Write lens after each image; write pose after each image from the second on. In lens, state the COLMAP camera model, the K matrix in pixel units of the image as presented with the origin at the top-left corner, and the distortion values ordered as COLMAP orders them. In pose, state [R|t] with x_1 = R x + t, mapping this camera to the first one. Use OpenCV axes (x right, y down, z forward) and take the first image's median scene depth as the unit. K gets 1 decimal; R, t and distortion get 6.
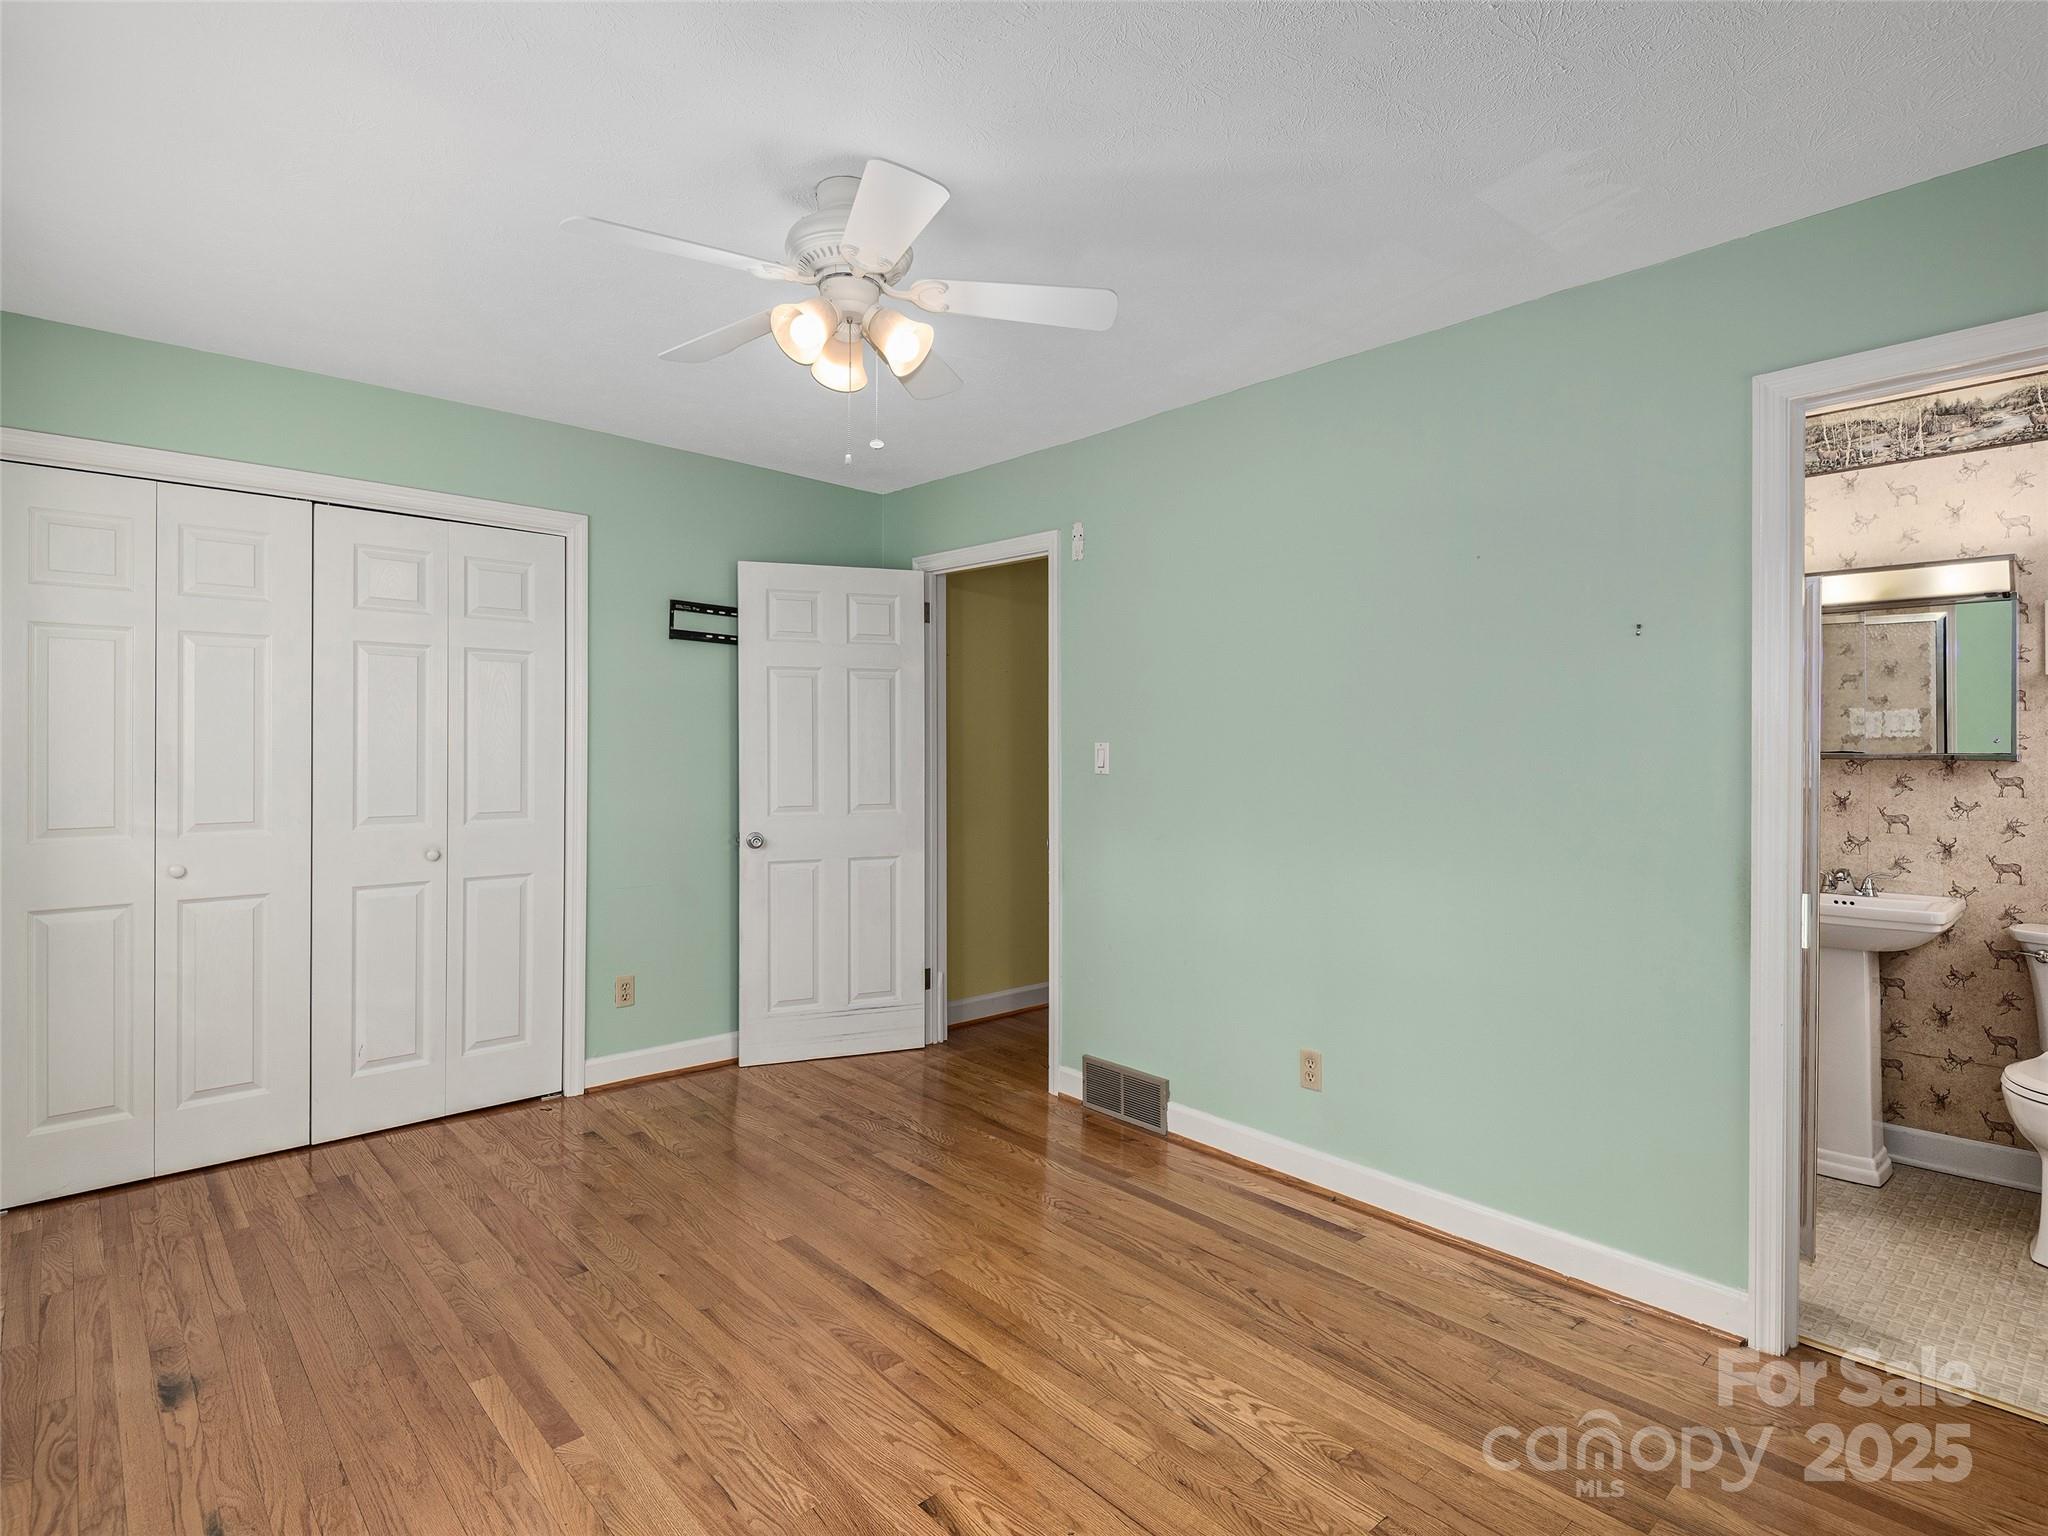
lens RADIAL K [[1054.2, 0, 1027.5], [0, 1054.2, 742.3], [0, 0, 1]] dist [0.000905, -0.000591]
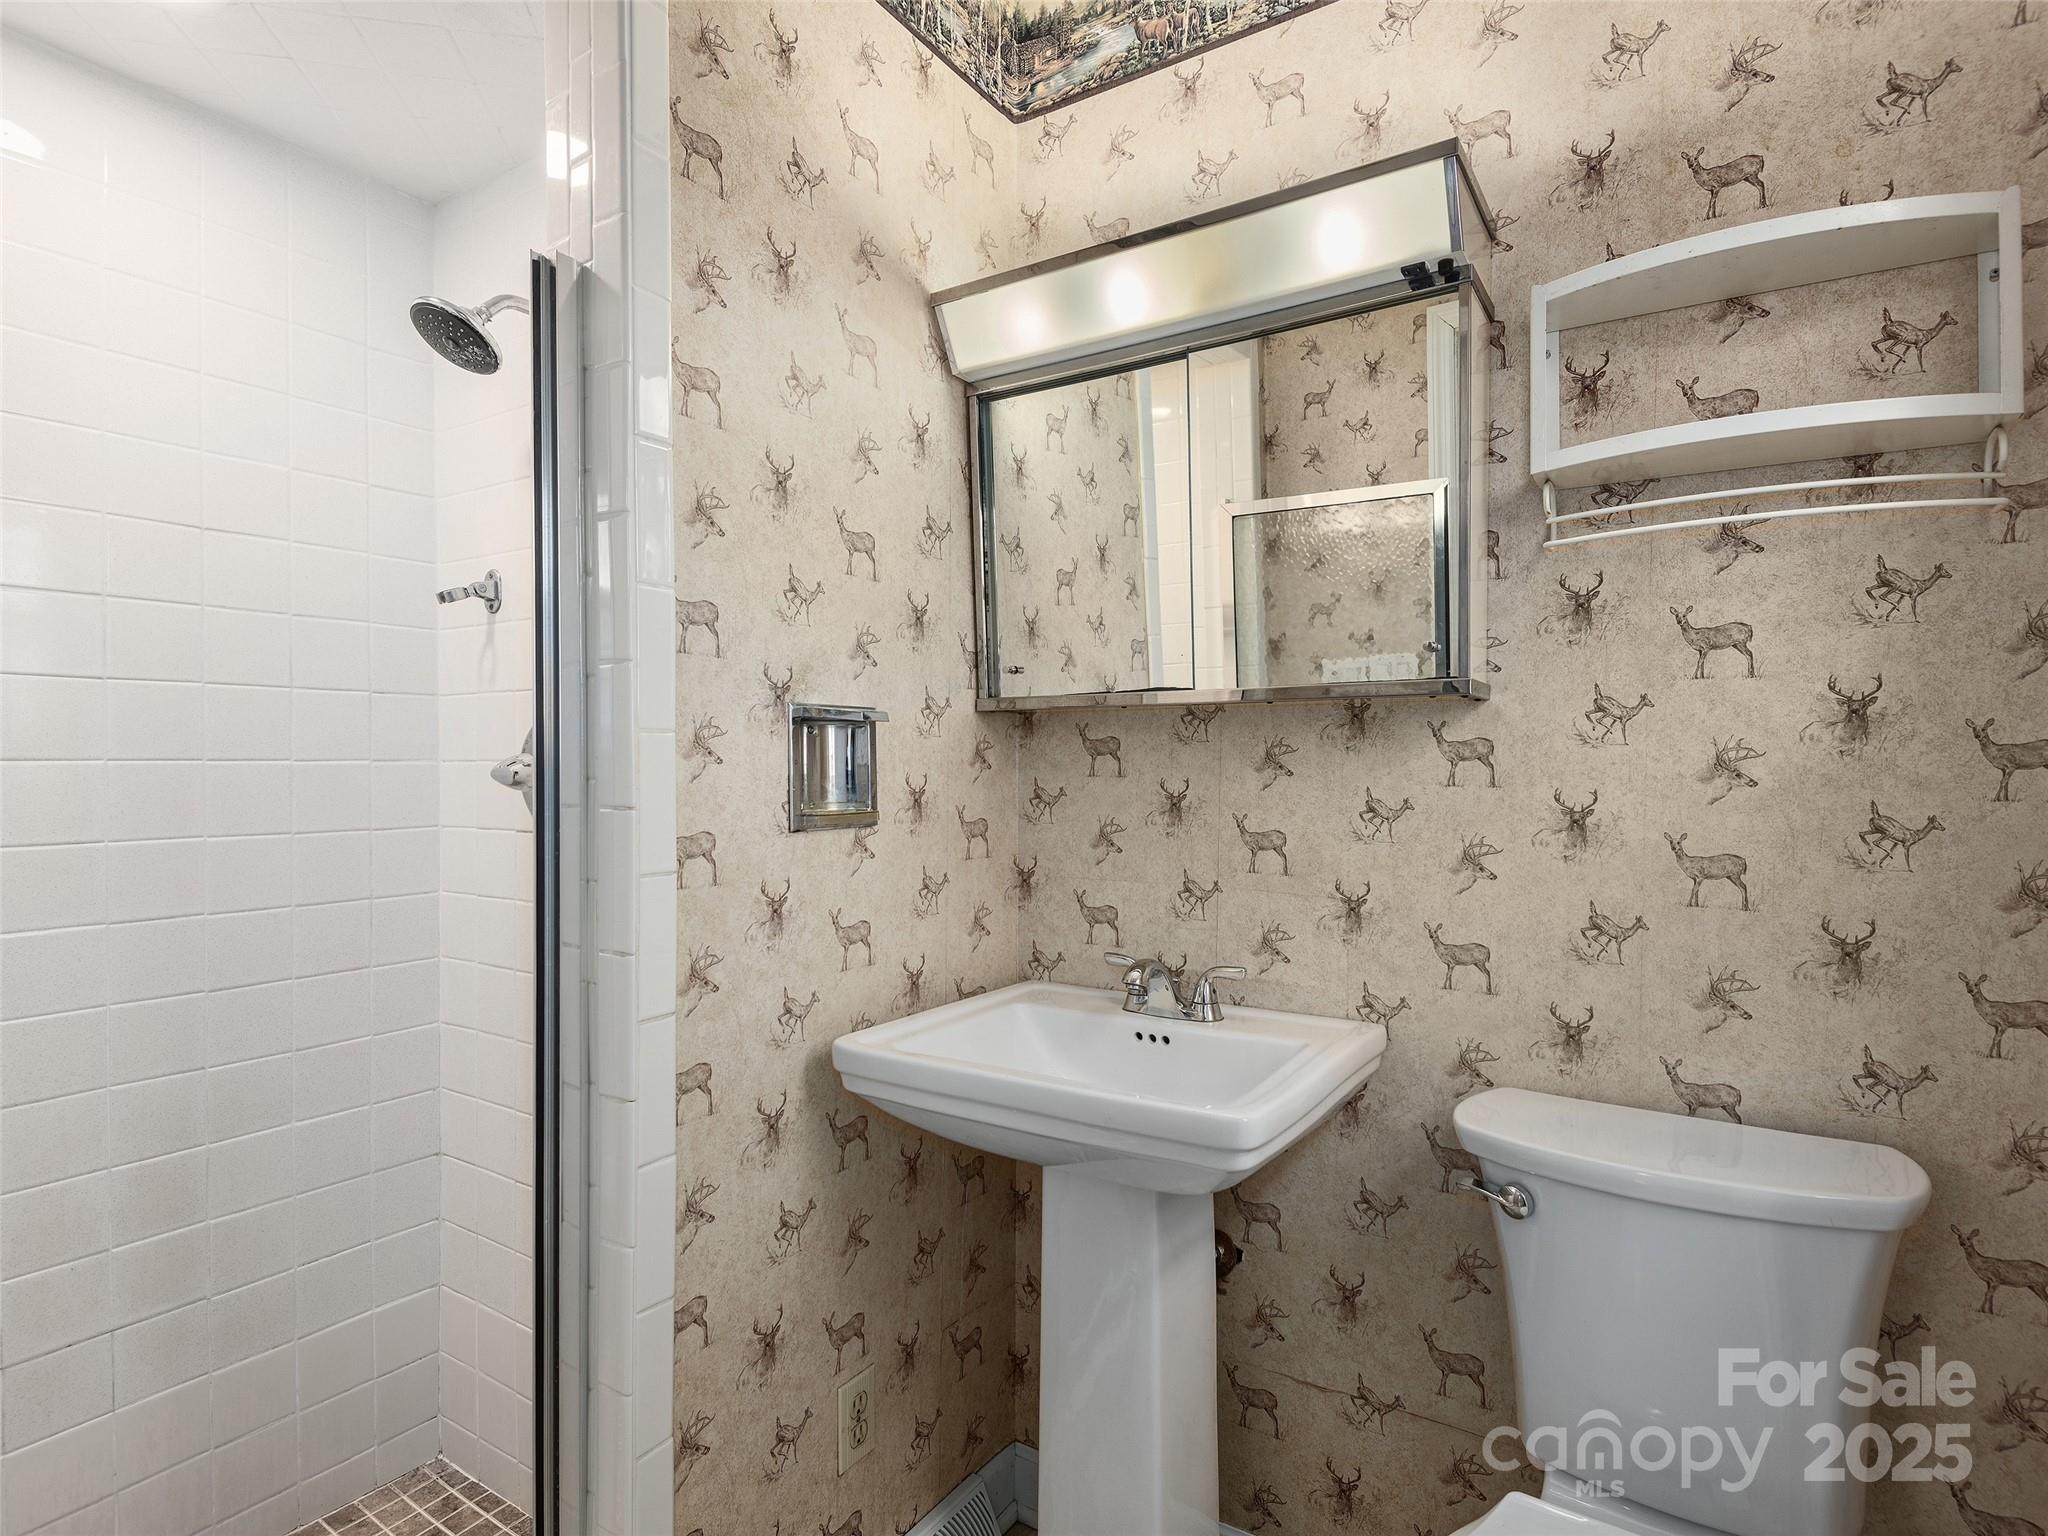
lens RADIAL K [[1048.6, 0, 1029.1], [0, 1048.6, 770.3], [0, 0, 1]] dist [0.024578, -0.001394]
pose [[0.970839, 0.000261, 0.239734, 0.640304], [-0.000554, 0.999999, 0.001154, 0.044033], [-0.239733, -0.001253, 0.970838, 0.613988]]
